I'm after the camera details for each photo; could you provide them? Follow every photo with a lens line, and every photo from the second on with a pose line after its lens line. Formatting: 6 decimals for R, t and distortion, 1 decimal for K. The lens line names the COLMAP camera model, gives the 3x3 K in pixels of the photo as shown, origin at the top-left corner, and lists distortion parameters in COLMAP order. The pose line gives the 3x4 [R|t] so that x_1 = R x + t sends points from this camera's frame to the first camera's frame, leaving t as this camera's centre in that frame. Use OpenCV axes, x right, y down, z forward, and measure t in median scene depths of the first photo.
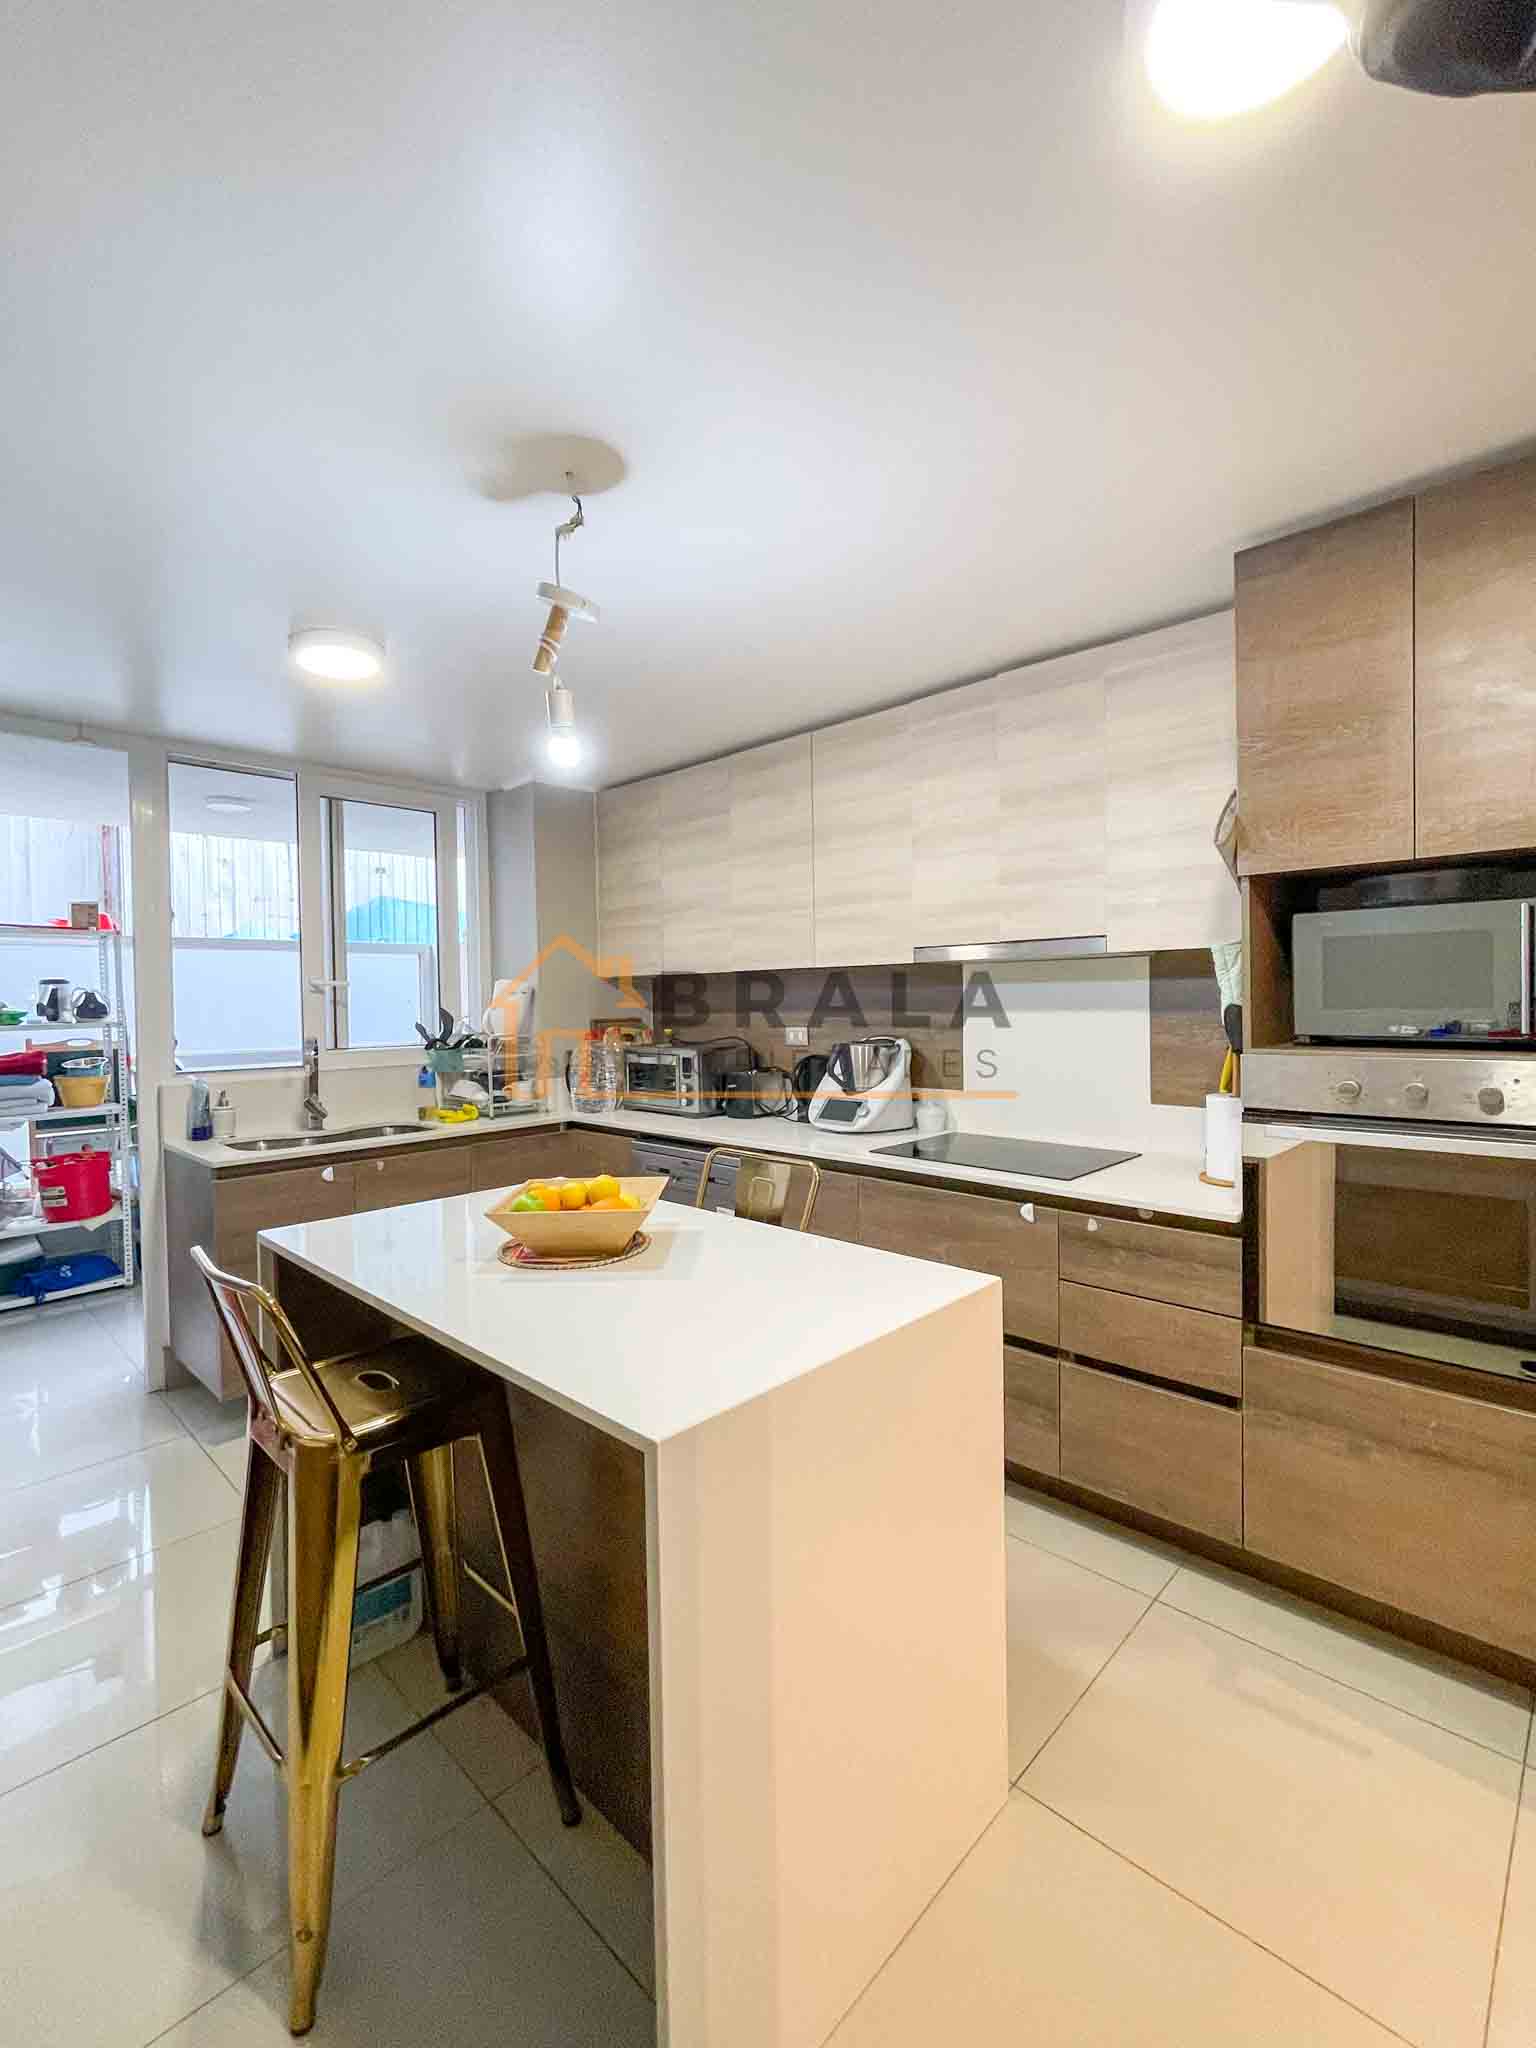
lens RADIAL K [[856.9, 0, 768.0], [0, 856.9, 1024.0], [0, 0, 1]] dist [0.000317, 0.000134]
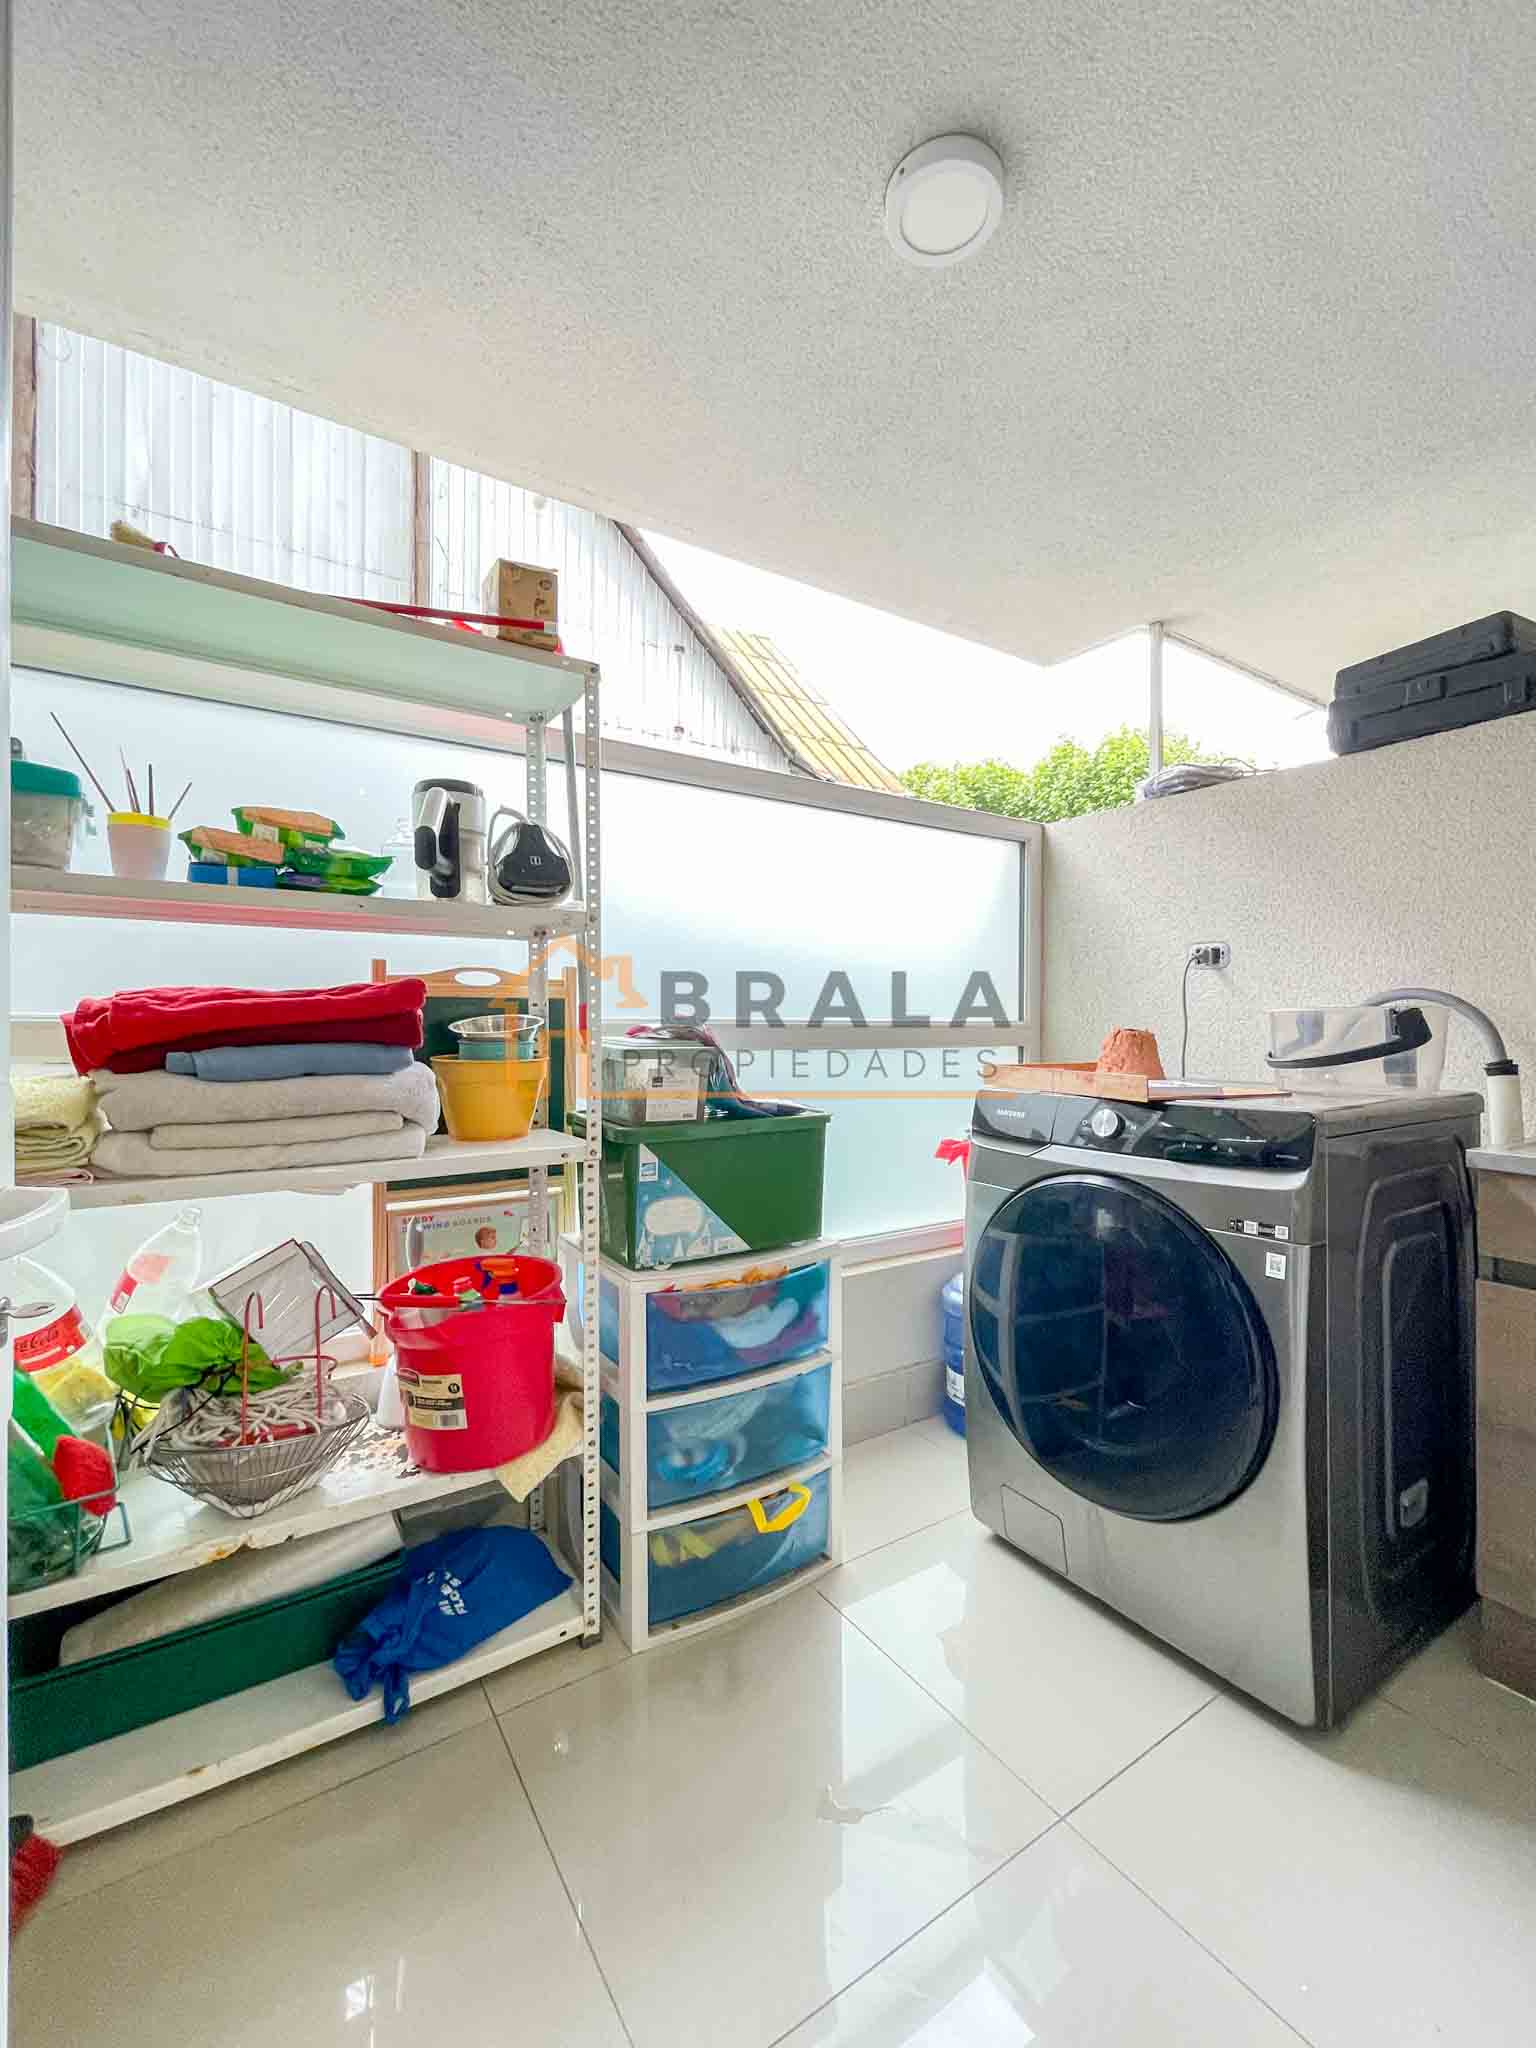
lens RADIAL K [[856.9, 0, 768.0], [0, 856.9, 1024.0], [0, 0, 1]] dist [0.000317, 0.000134]
pose [[0.971028, 0.014356, -0.238535, -0.618365], [-0.019131, 0.999660, -0.017712, 0.052365], [0.238200, 0.021763, 0.970972, 0.688127]]
